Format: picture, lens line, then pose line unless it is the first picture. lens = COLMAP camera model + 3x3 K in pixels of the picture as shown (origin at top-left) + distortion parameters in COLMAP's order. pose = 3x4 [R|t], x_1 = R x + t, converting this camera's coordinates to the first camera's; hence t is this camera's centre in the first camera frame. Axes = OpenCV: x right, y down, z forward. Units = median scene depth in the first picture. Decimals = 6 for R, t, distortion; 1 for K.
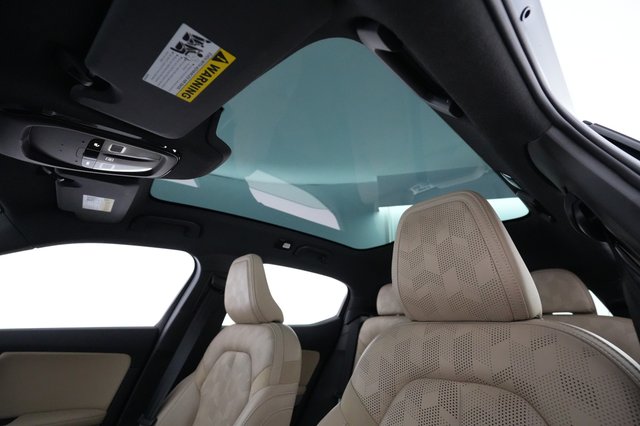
lens RADIAL K [[308.3, 0, 317.4], [0, 308.3, 214.0], [0, 0, 1]] dist [0.002838, 0.001412]
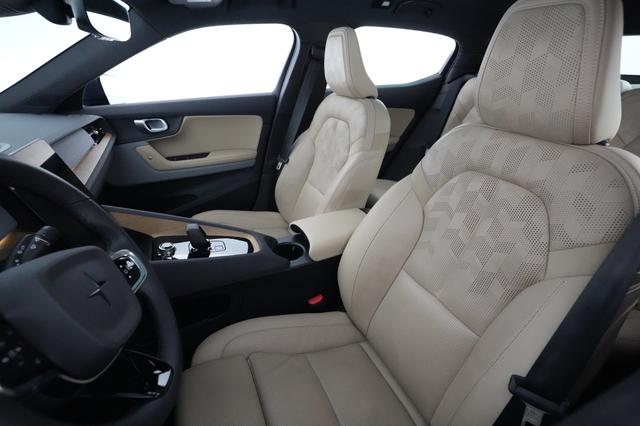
lens RADIAL K [[308.3, 0, 317.7], [0, 308.3, 213.1], [0, 0, 1]] dist [0.002838, 0.001412]
pose [[0.949309, 0.129380, -0.286486, 0.060746], [0.124286, 0.682627, 0.720120, -0.194413], [0.288732, -0.719223, 0.631944, -0.066827]]
